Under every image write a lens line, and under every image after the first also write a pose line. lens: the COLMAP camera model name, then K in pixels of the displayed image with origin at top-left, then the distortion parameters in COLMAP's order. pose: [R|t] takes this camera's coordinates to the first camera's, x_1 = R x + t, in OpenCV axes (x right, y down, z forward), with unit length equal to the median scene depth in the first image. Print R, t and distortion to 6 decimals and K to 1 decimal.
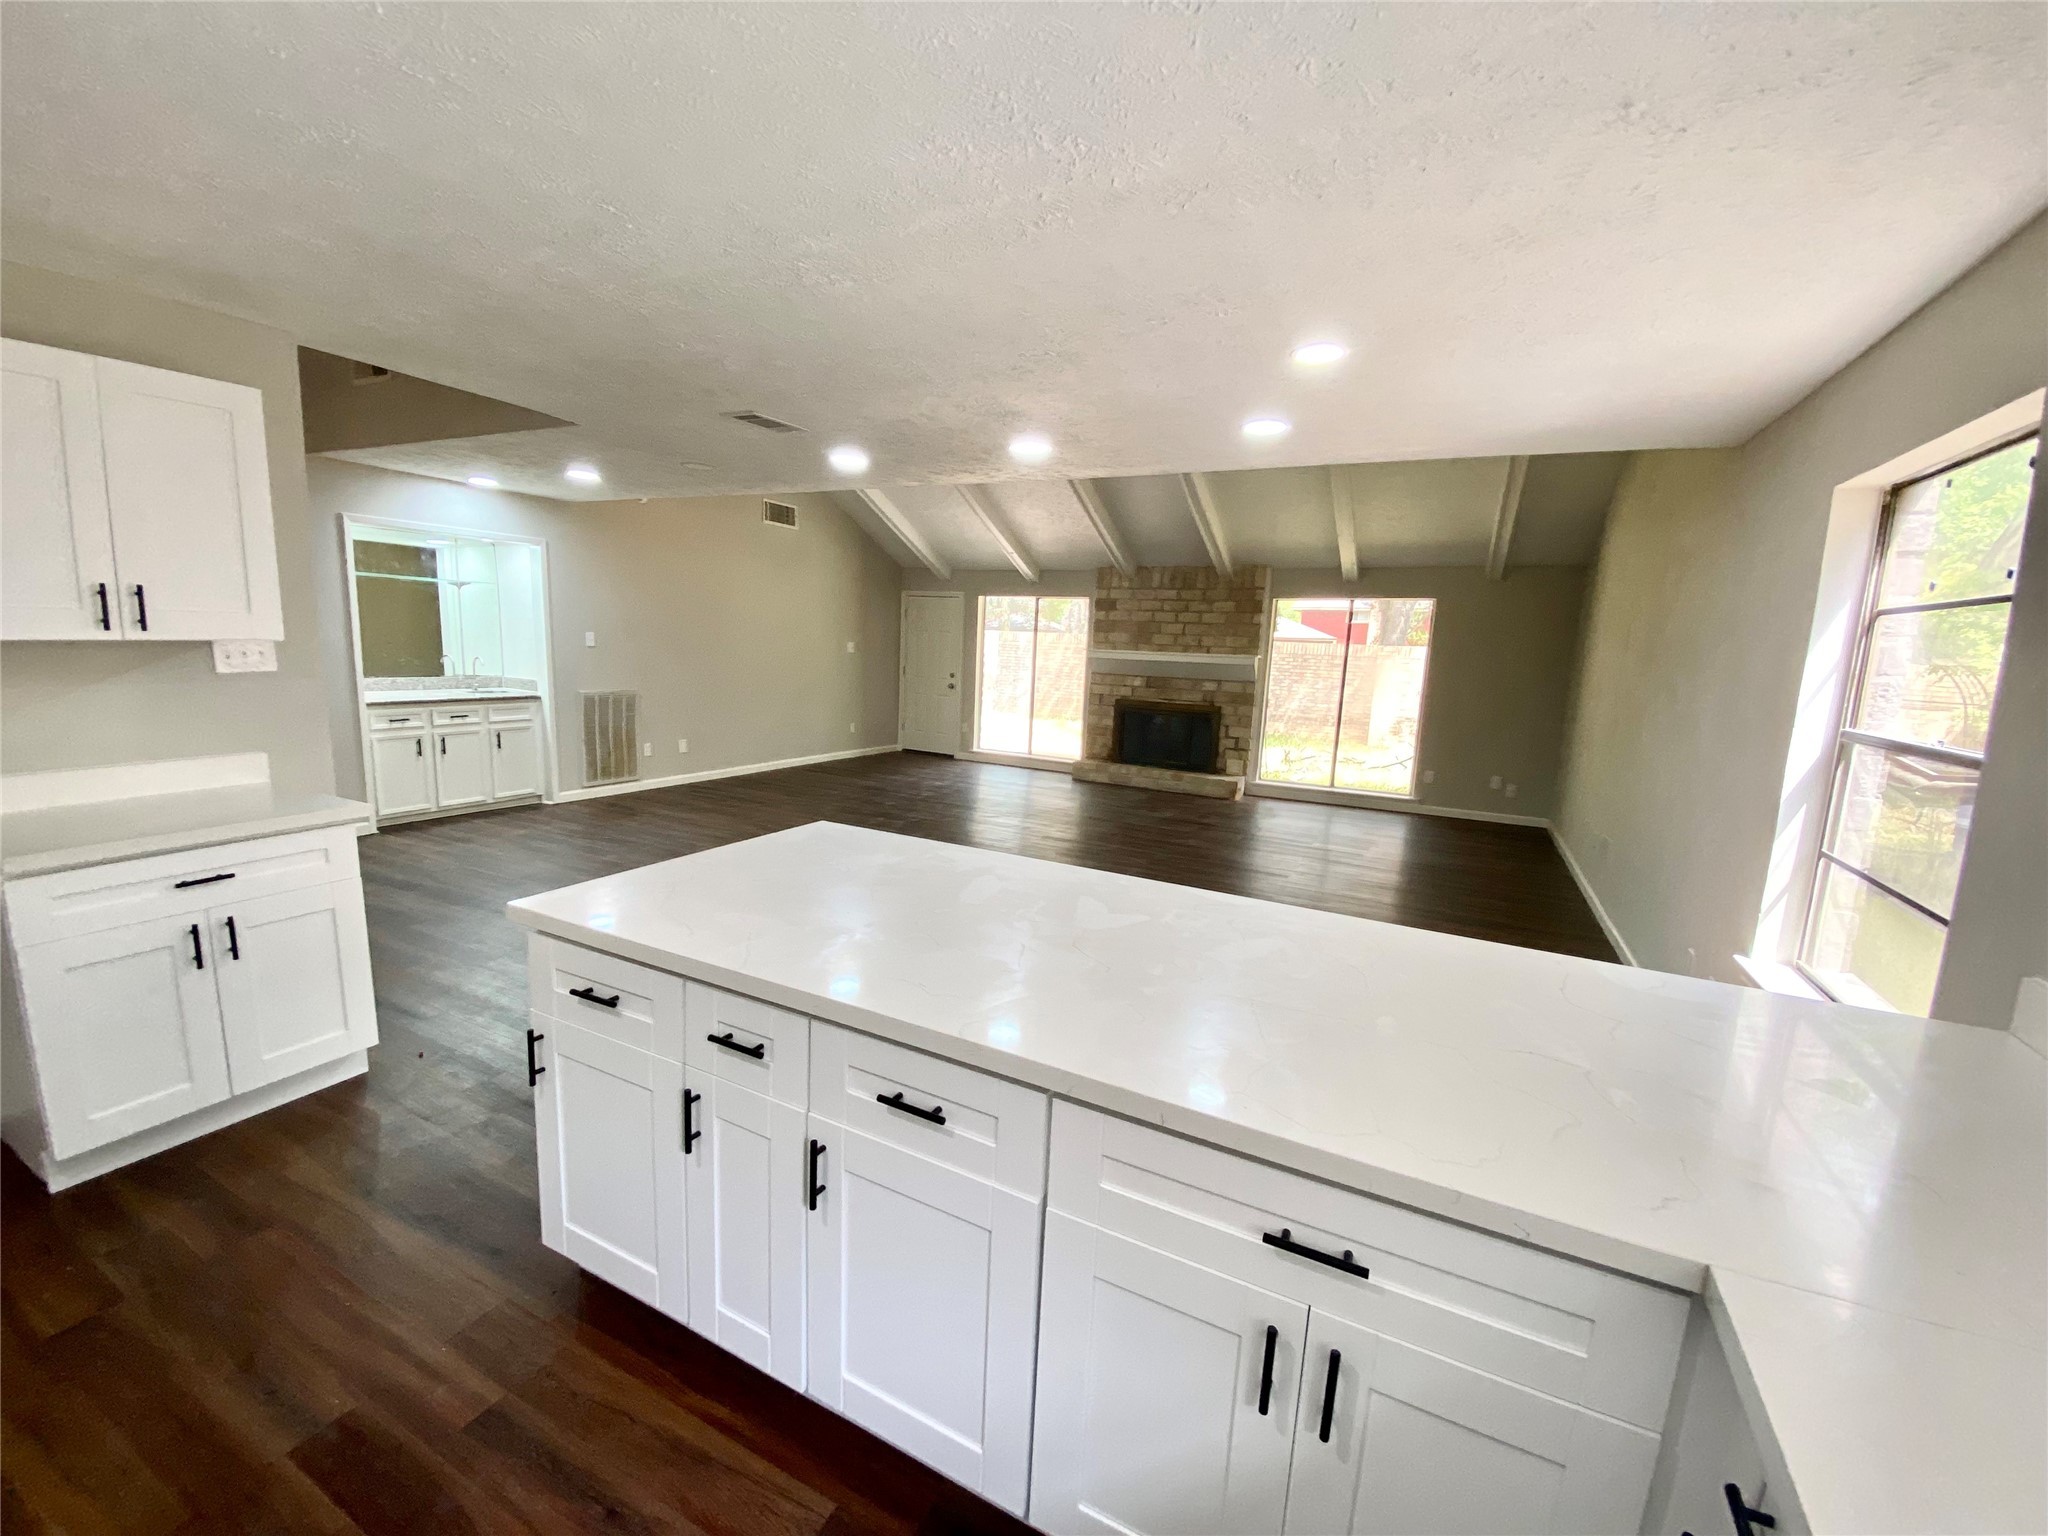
lens RADIAL K [[836.8, 0, 1018.4], [0, 836.8, 776.8], [0, 0, 1]] dist [-0.019237, -0.000100]
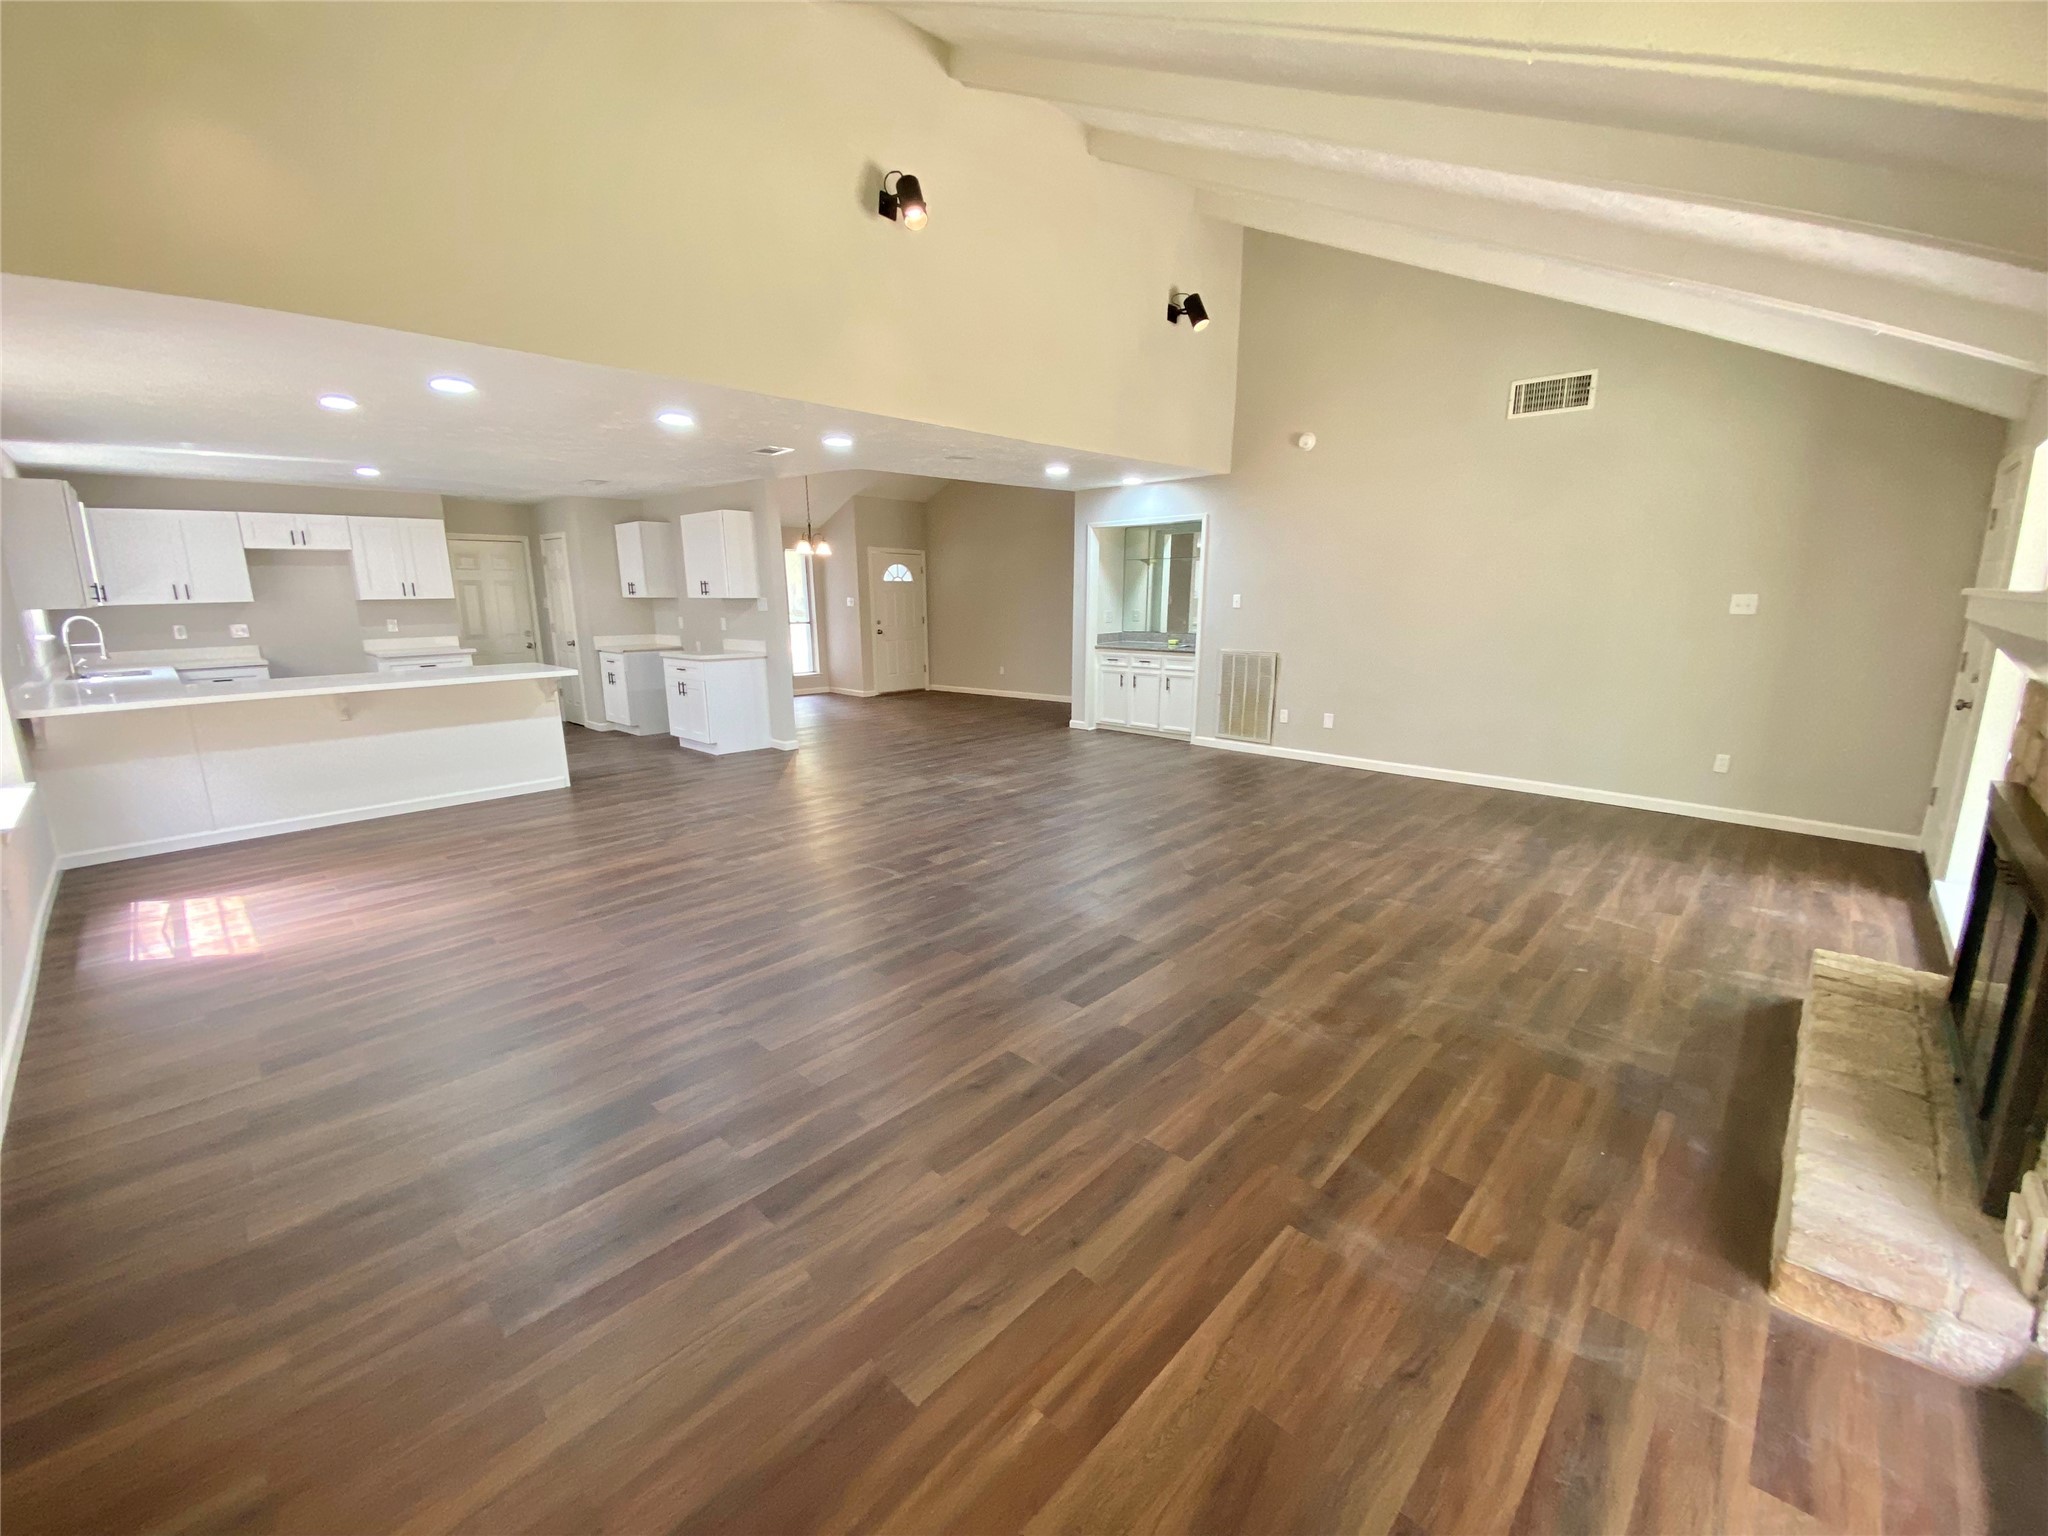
lens RADIAL K [[836.8, 0, 1022.4], [0, 836.8, 763.9], [0, 0, 1]] dist [-0.019237, -0.000100]
pose [[-0.291144, 0.152100, -0.944511, 0.591551], [-0.153345, 0.967096, 0.203006, -0.136288], [0.944310, 0.203939, -0.258240, 1.043864]]
